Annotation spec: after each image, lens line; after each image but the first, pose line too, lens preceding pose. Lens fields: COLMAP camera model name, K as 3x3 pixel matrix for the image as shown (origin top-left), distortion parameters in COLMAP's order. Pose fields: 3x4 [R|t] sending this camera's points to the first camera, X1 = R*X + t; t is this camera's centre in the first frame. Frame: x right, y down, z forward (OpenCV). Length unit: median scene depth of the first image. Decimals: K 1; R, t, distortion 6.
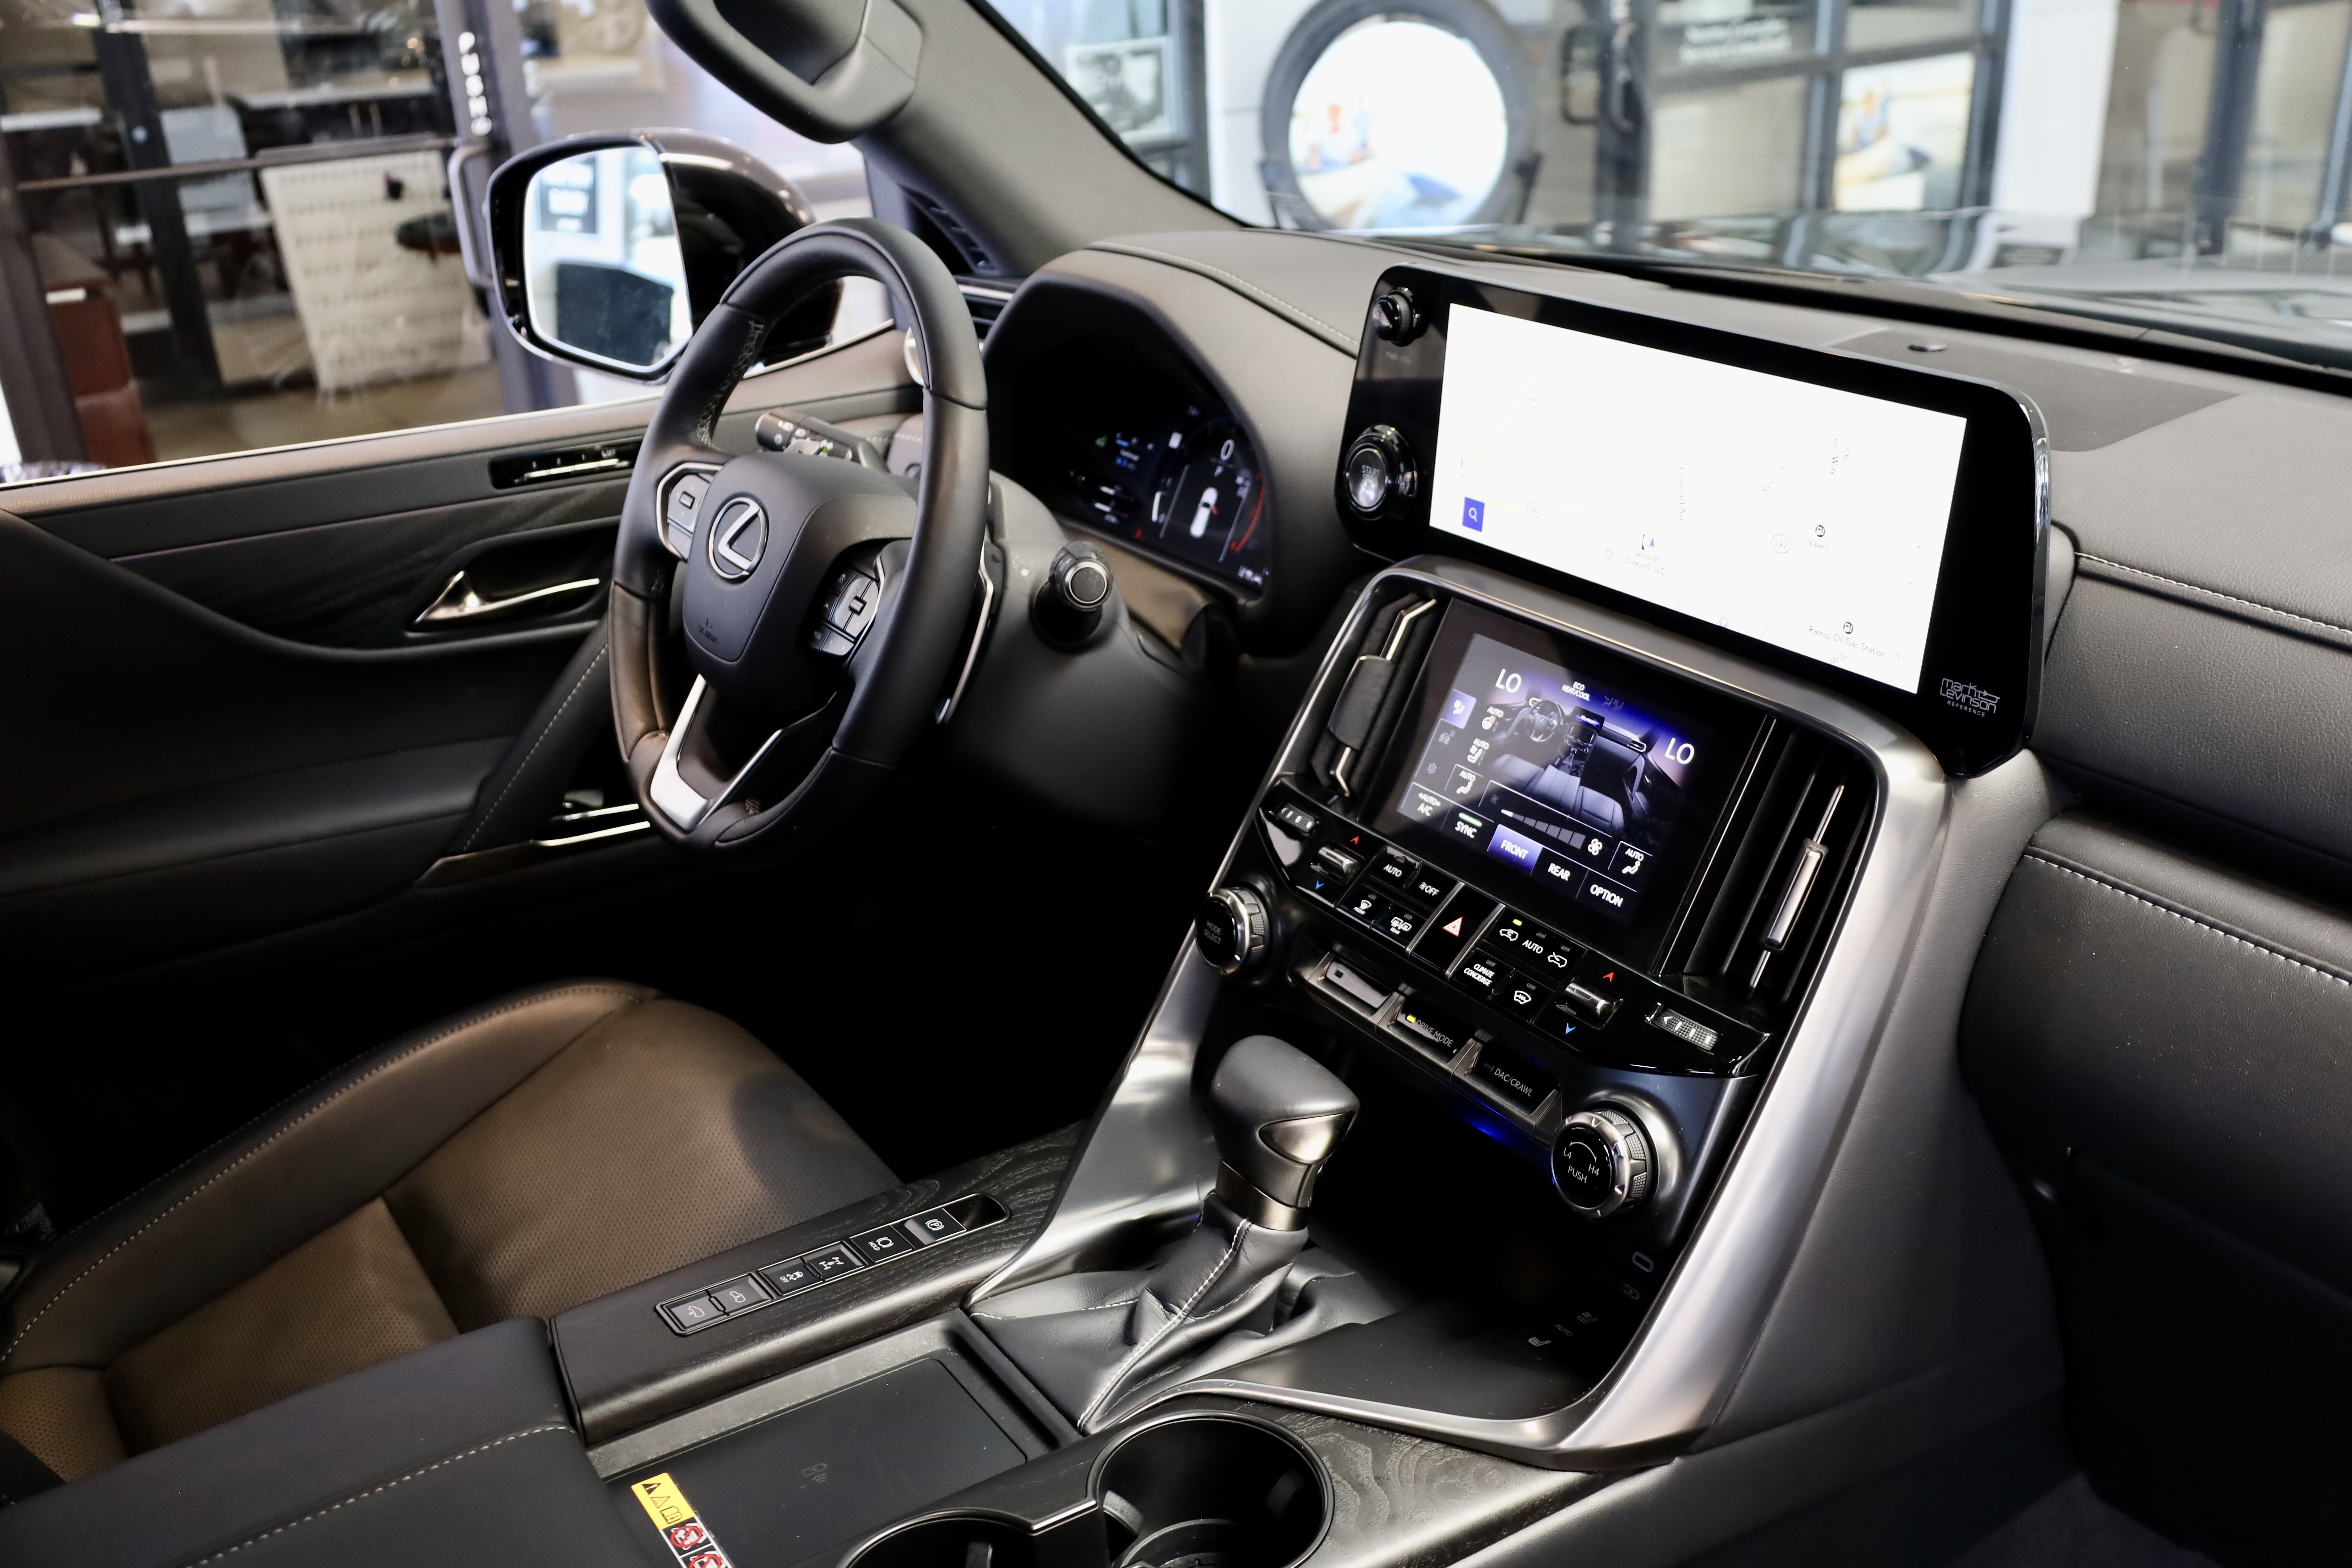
lens RADIAL K [[2176.4, 0, 1176.0], [0, 2176.4, 784.0], [0, 0, 1]] dist [0.009568, 0.002579]
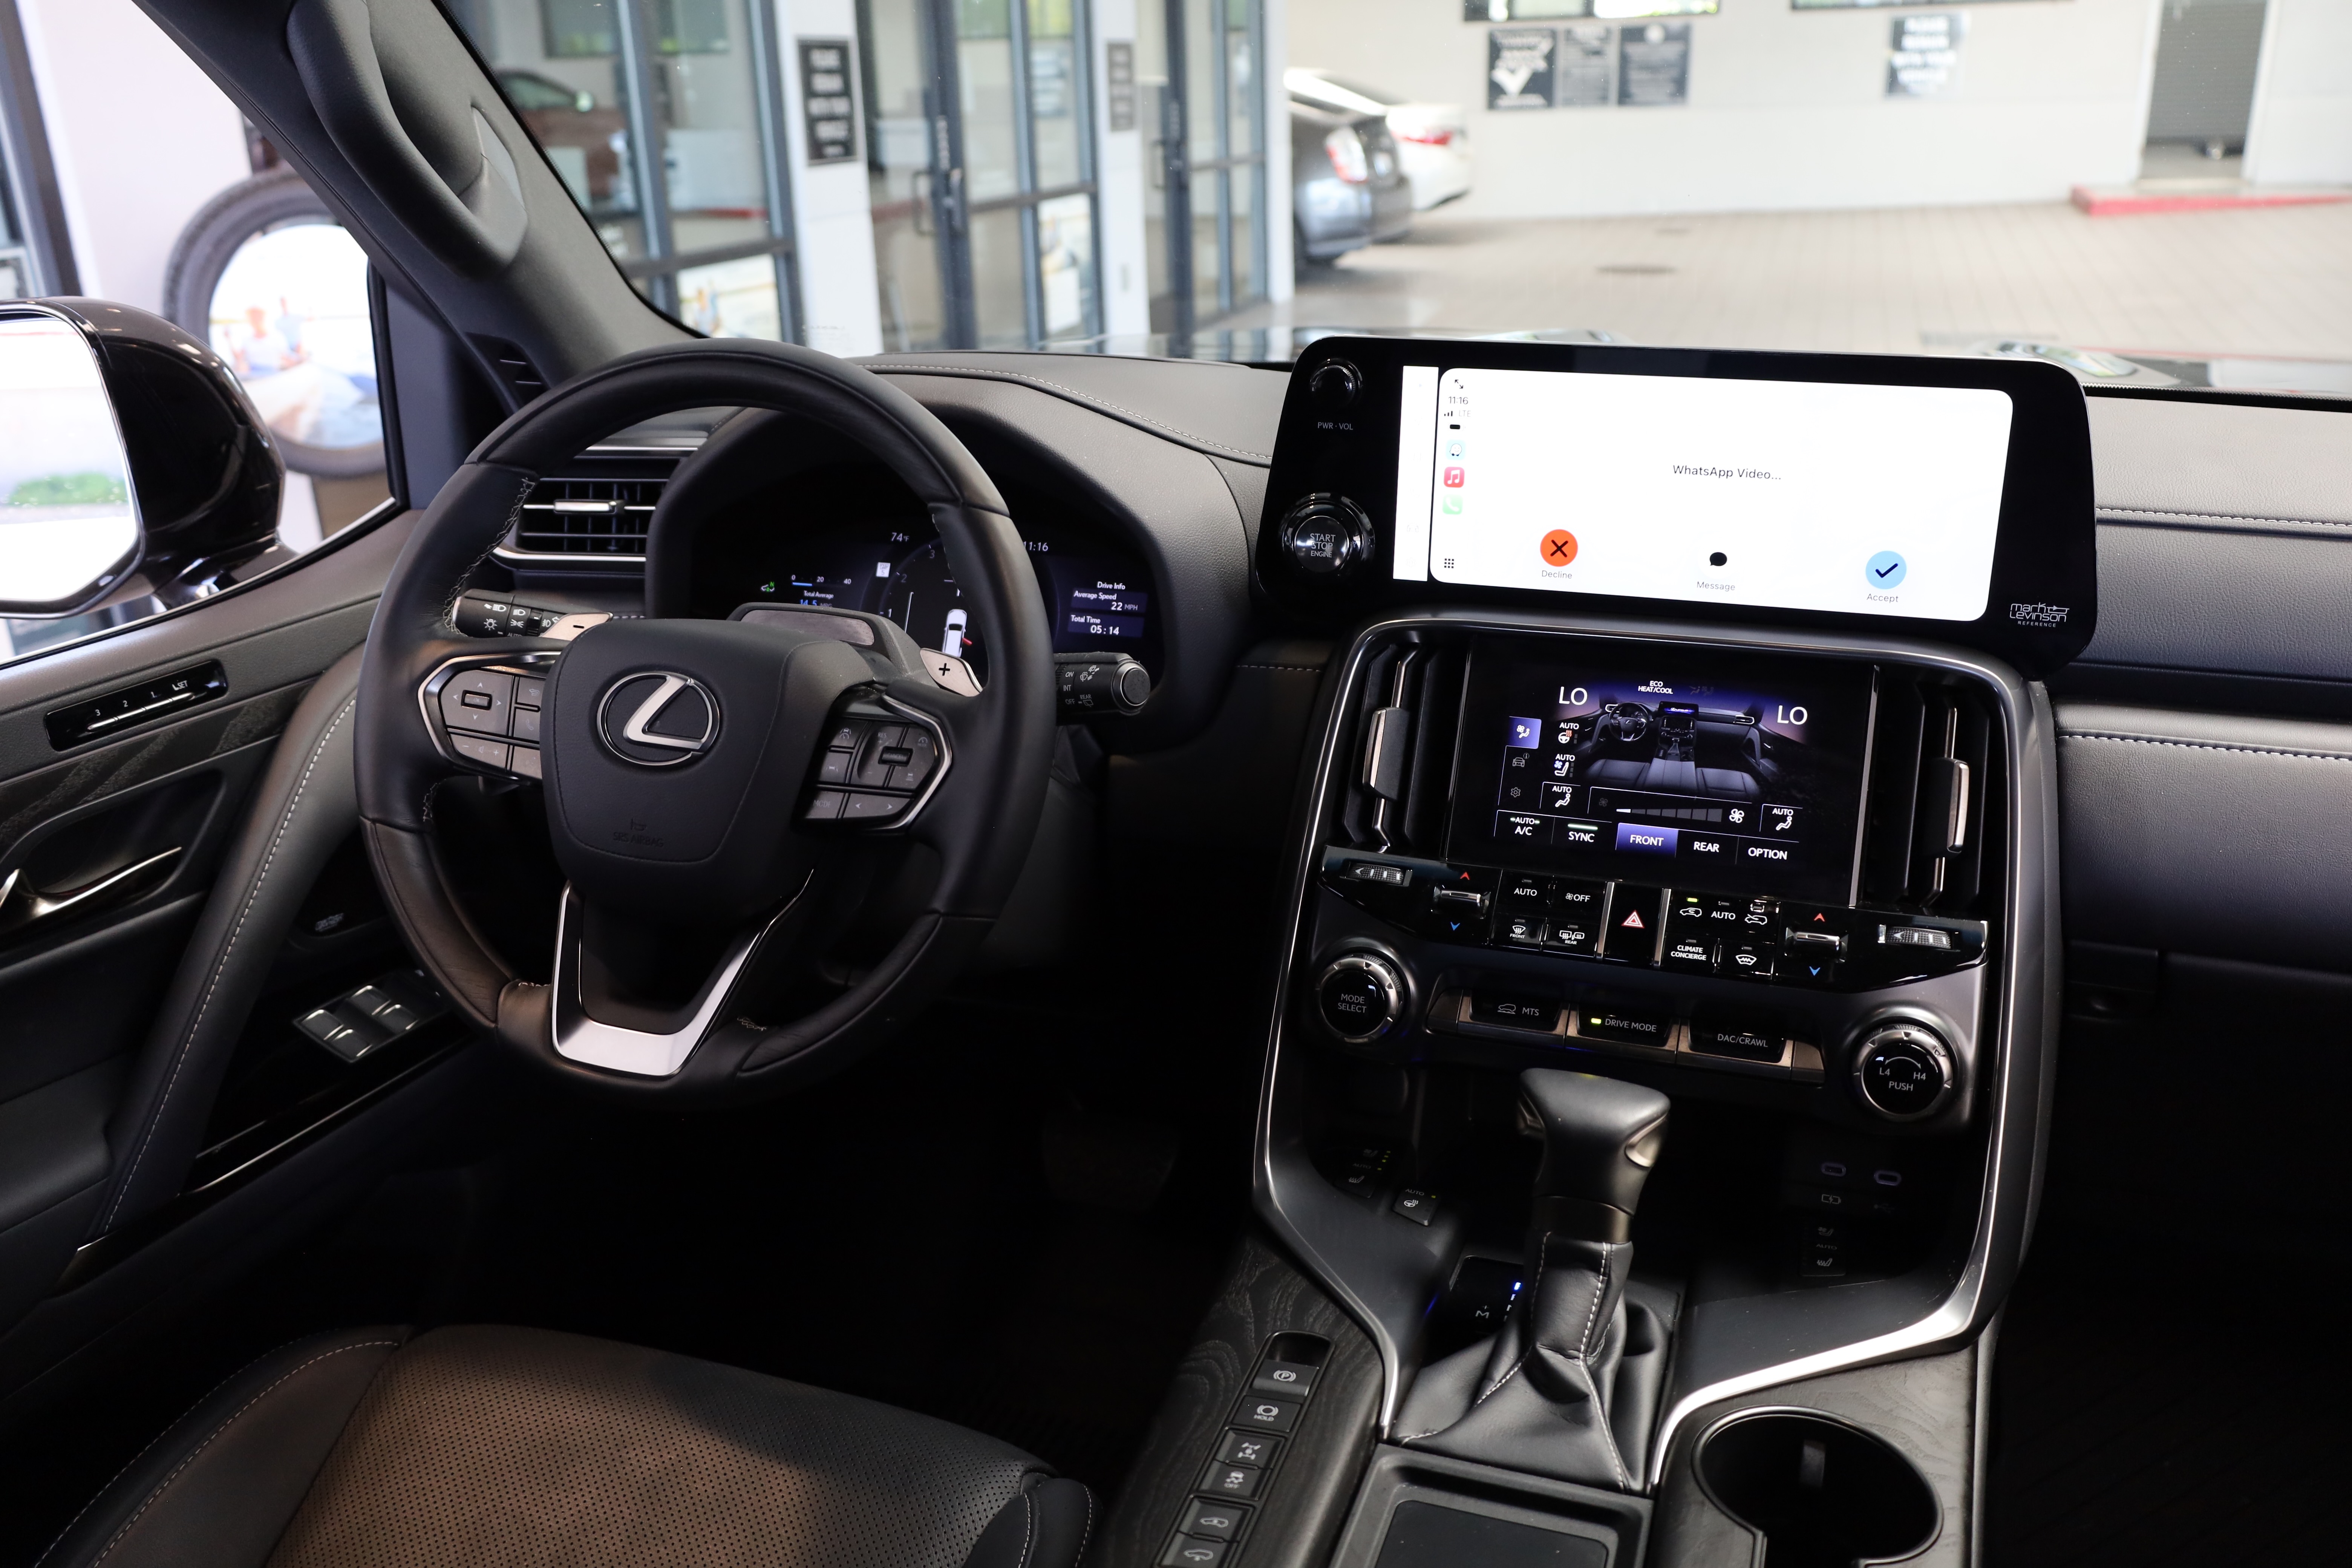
lens RADIAL K [[1971.2, 0, 1178.4], [0, 1971.2, 821.4], [0, 0, 1]] dist [0.009944, 0.001838]
pose [[0.783823, -0.197122, 0.588867, -0.584342], [0.231771, 0.972621, 0.017080, -0.048303], [-0.576111, 0.123095, 0.808049, 0.327852]]
